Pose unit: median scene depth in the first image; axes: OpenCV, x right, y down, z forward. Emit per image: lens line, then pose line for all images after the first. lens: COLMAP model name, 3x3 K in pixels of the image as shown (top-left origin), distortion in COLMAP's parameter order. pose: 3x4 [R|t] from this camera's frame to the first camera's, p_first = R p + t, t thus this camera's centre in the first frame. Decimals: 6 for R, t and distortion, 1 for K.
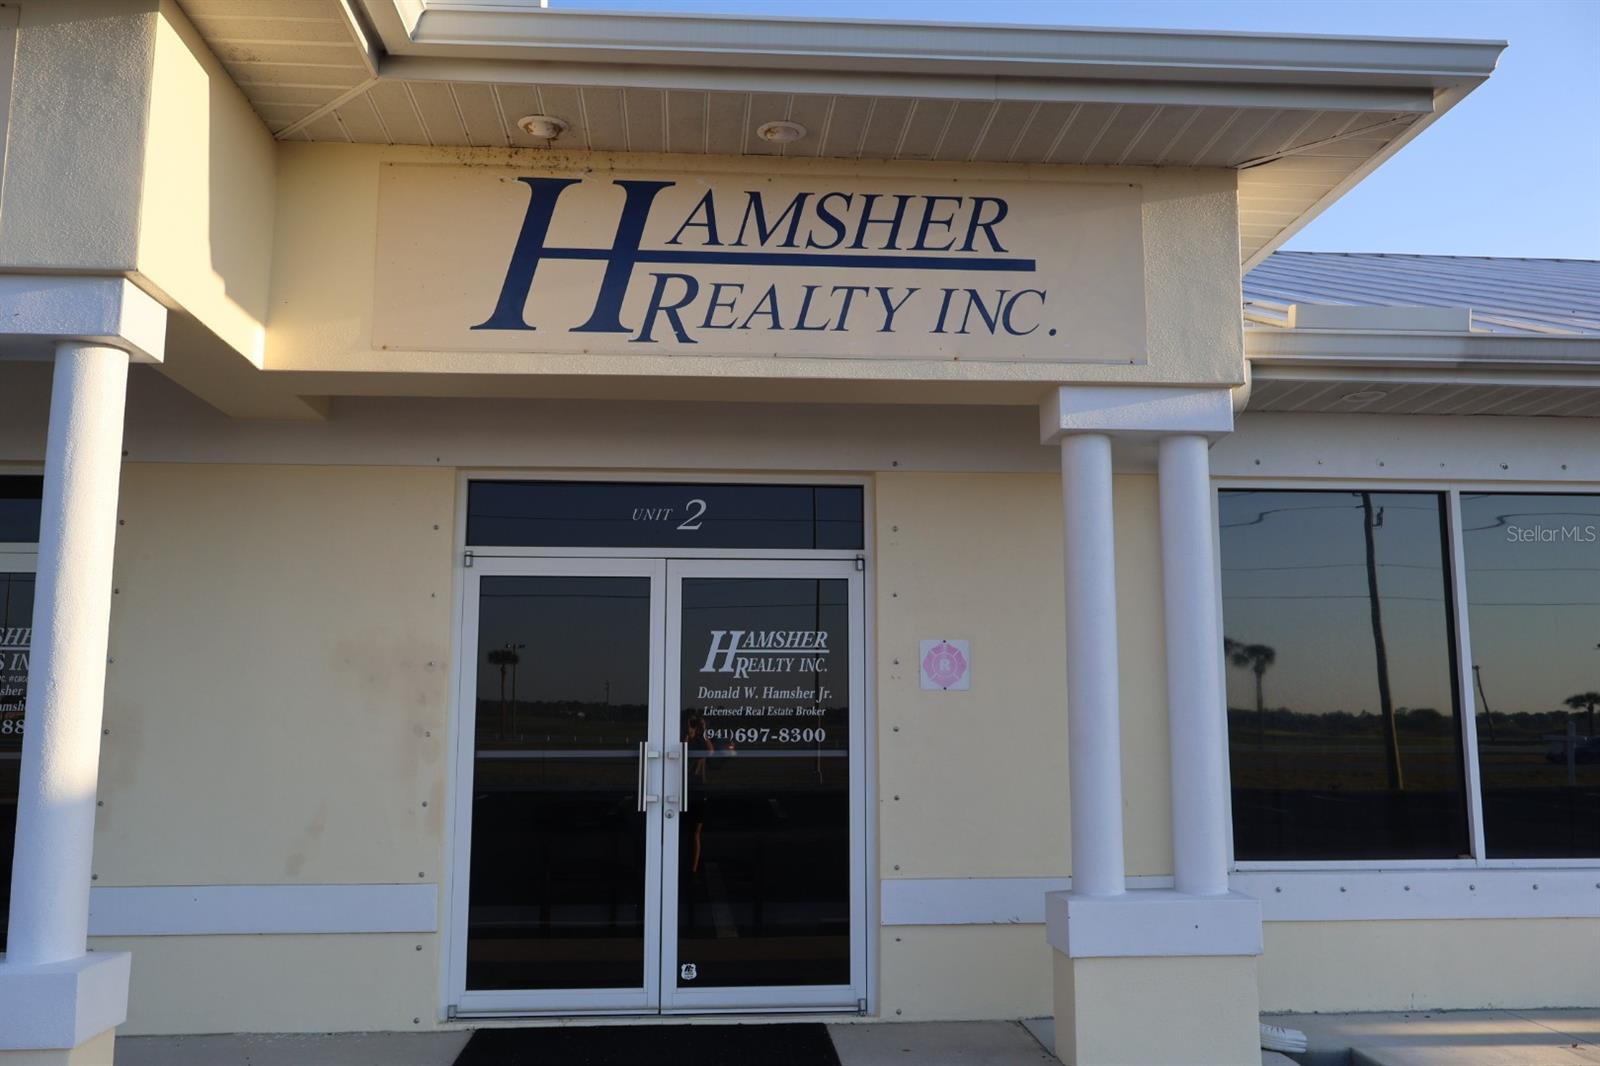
lens RADIAL K [[1343.1, 0, 798.0], [0, 1343.1, 527.9], [0, 0, 1]] dist [-0.008013, 0.003307]
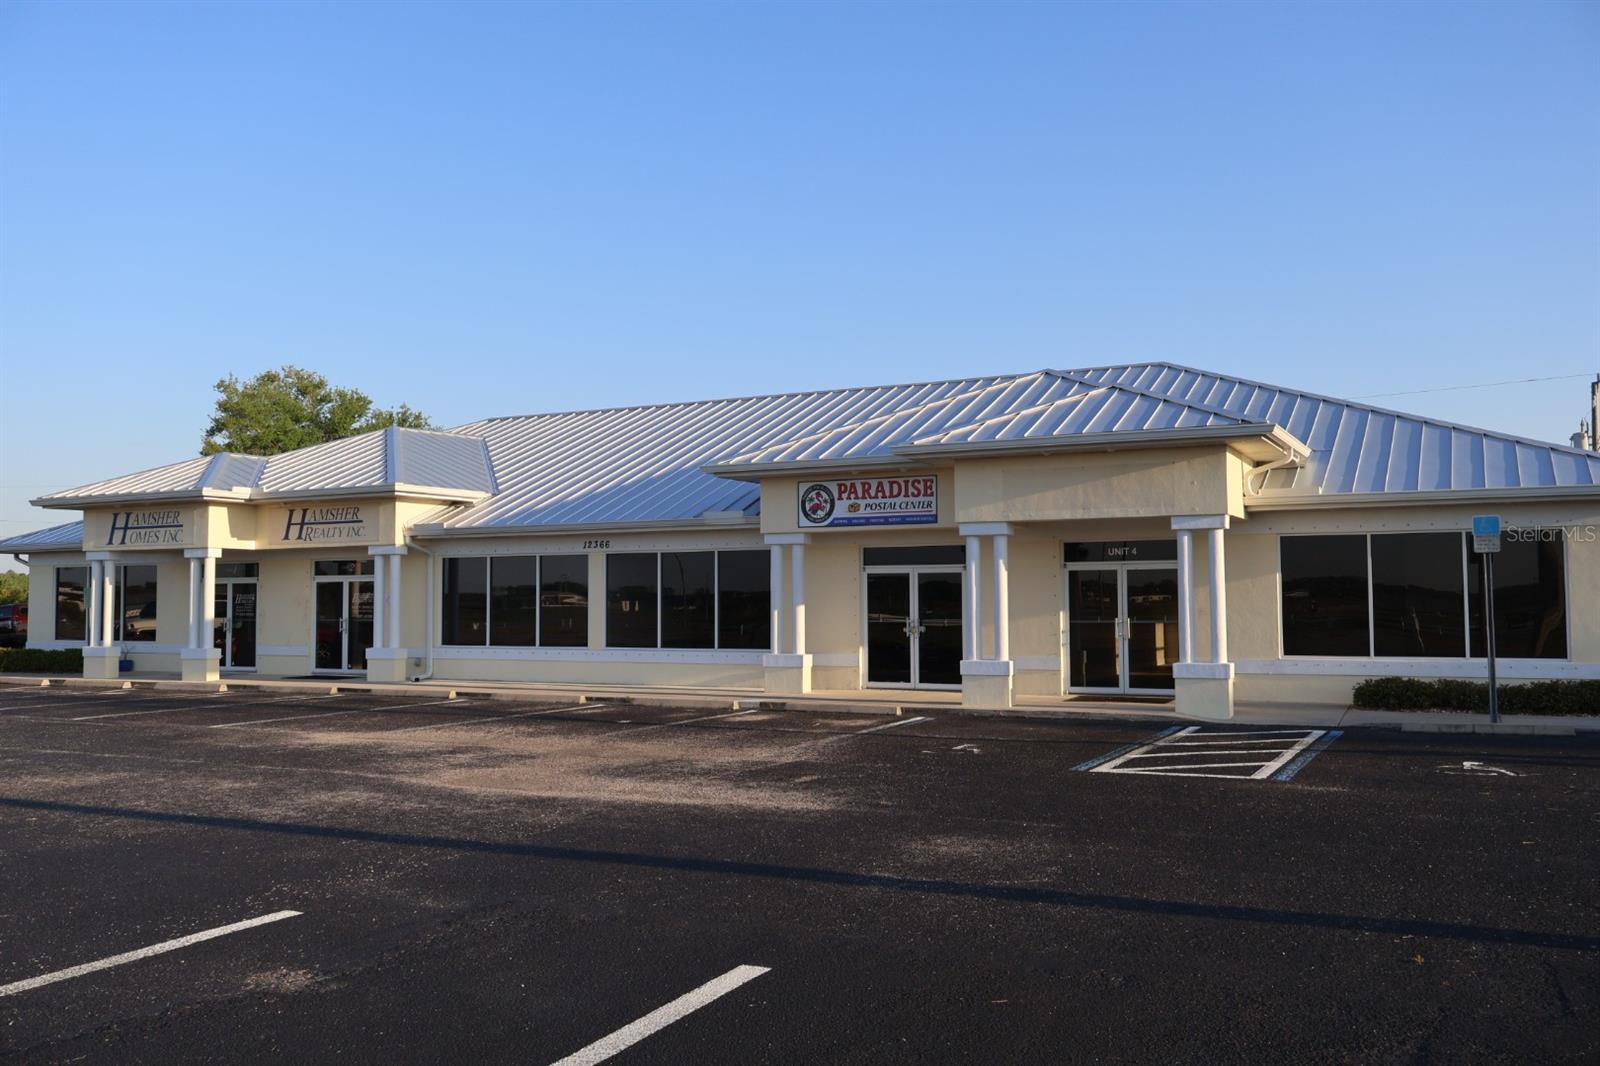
lens RADIAL K [[1343.1, 0, 798.4], [0, 1343.1, 531.7], [0, 0, 1]] dist [-0.008013, 0.003307]
pose [[0.855169, -0.032417, -0.517334, 4.001788], [0.077576, 0.994806, 0.065899, -0.350970], [0.512511, -0.096487, 0.853243, -2.328943]]
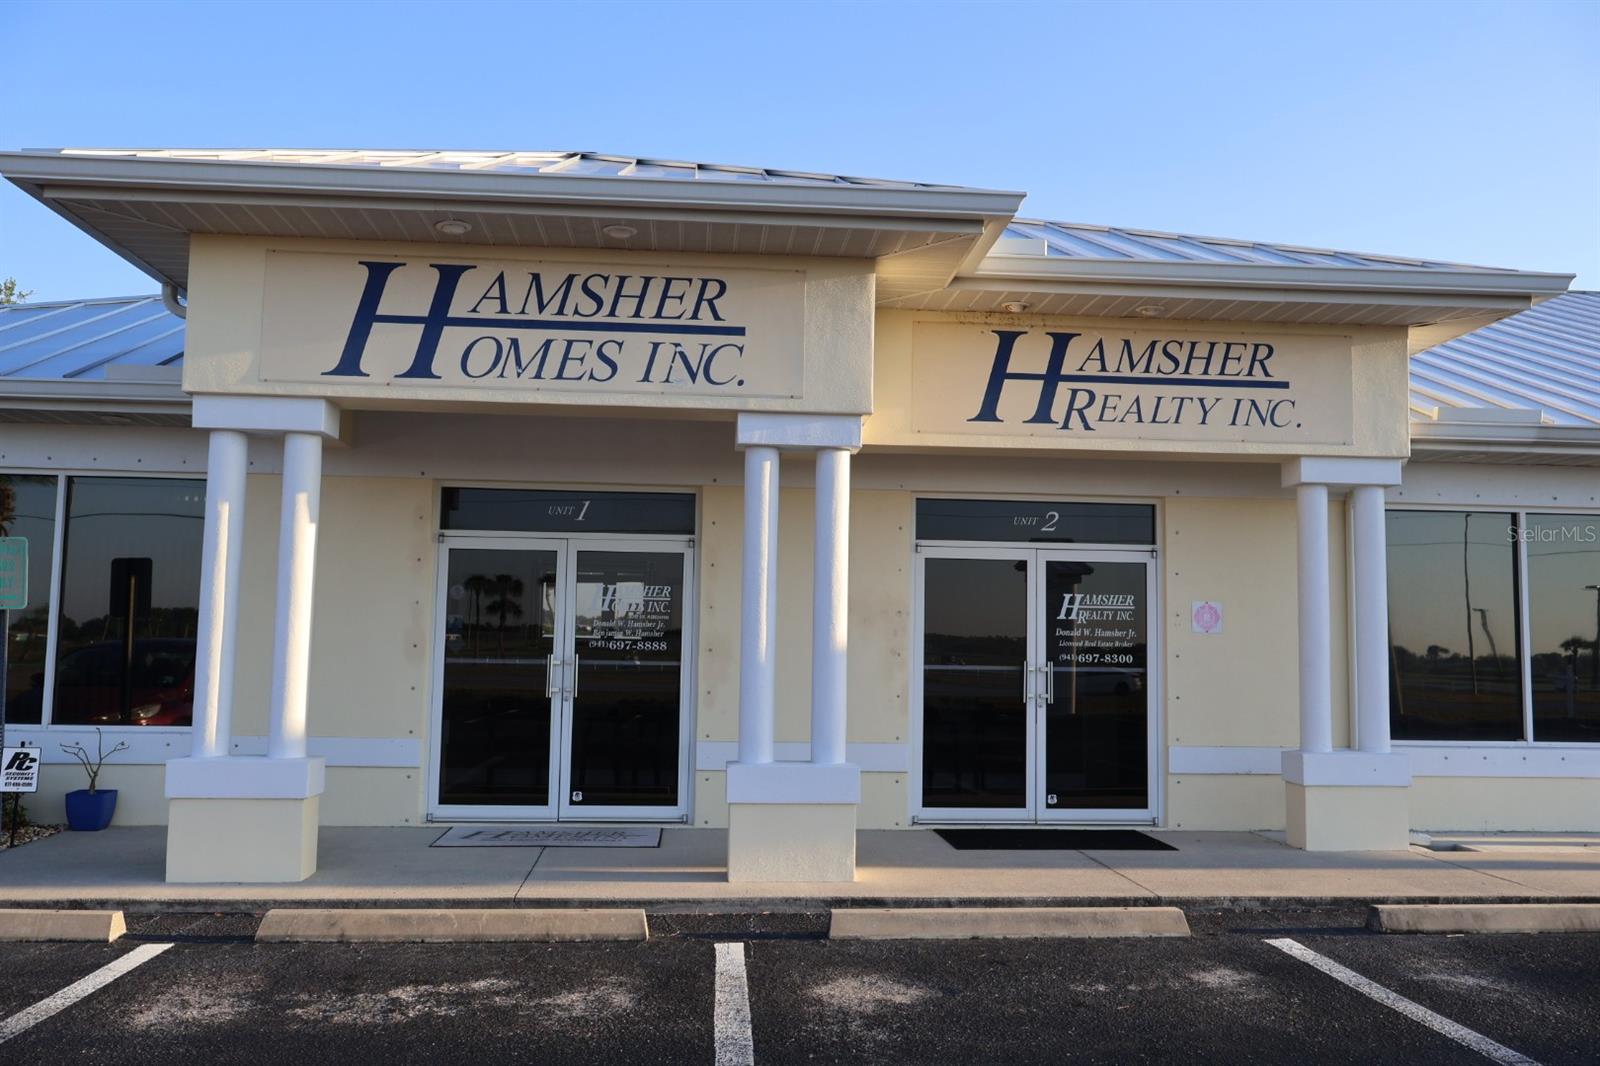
lens RADIAL K [[1343.1, 0, 796.3], [0, 1343.1, 527.5], [0, 0, 1]] dist [-0.008013, 0.003307]
pose [[0.999858, 0.016878, 0.000278, -0.435486], [-0.016870, 0.998534, 0.051433, -0.091184], [0.000591, -0.051431, 0.998676, -0.689127]]
